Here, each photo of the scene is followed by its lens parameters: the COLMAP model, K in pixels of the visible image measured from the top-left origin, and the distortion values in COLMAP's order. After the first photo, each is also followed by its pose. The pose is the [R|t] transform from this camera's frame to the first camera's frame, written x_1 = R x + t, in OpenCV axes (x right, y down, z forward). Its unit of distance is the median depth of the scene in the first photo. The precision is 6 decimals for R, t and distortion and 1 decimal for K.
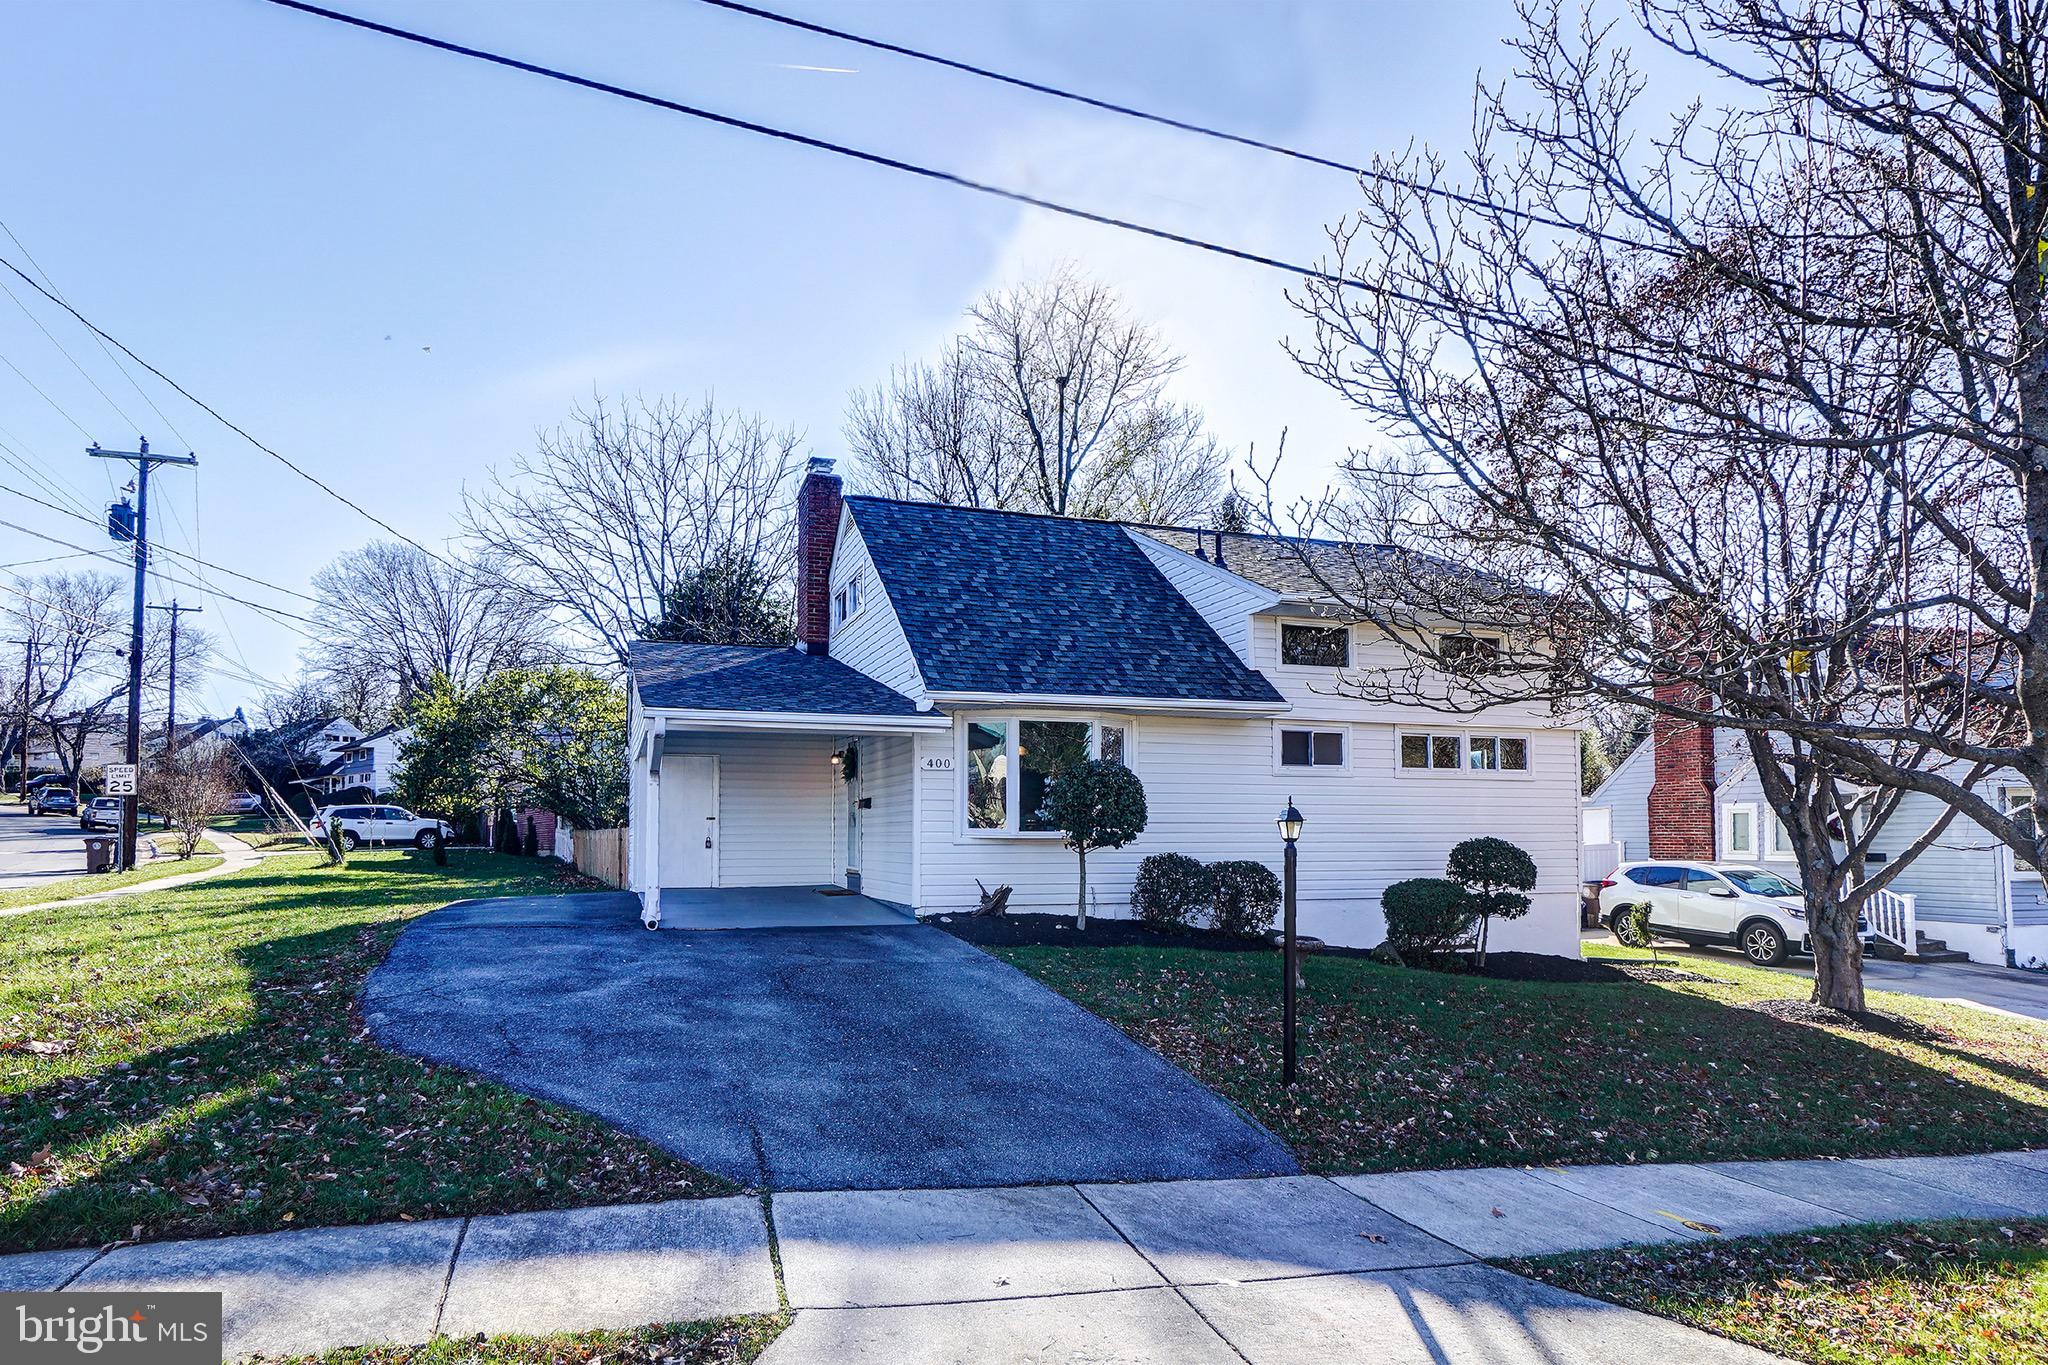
lens RADIAL K [[900.8, 0, 1025.2], [0, 900.8, 691.5], [0, 0, 1]] dist [-0.012907, 0.010962]
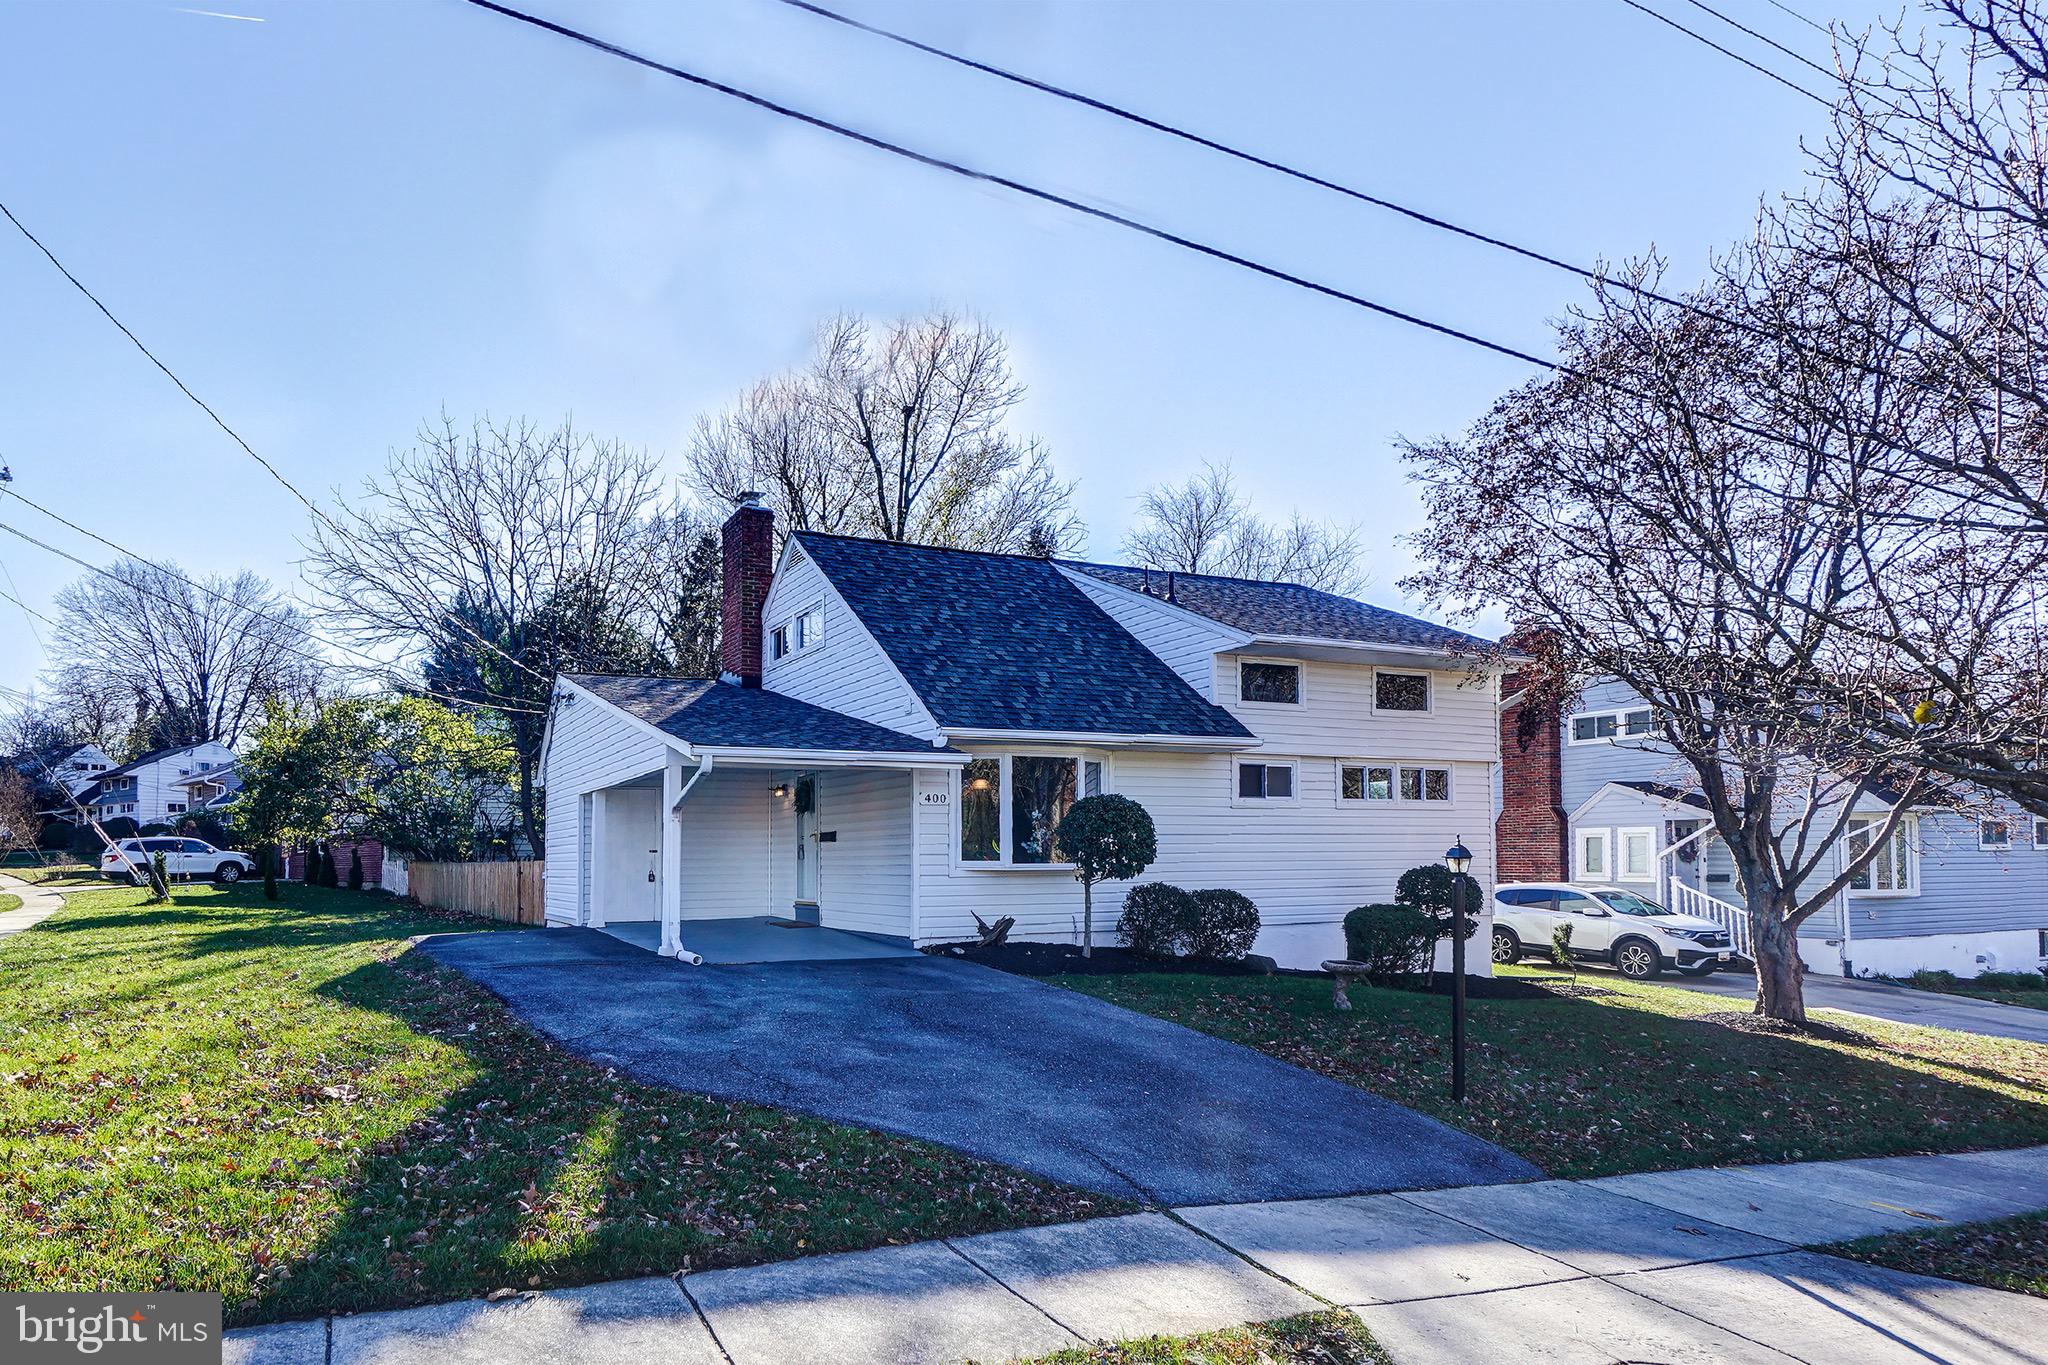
lens RADIAL K [[900.8, 0, 895.5], [0, 900.8, 721.3], [0, 0, 1]] dist [-0.012907, 0.010962]
pose [[0.997728, 0.001403, 0.067362, -0.202047], [-0.001674, 0.999991, 0.003957, -0.010727], [-0.067356, -0.004061, 0.997721, -0.018103]]
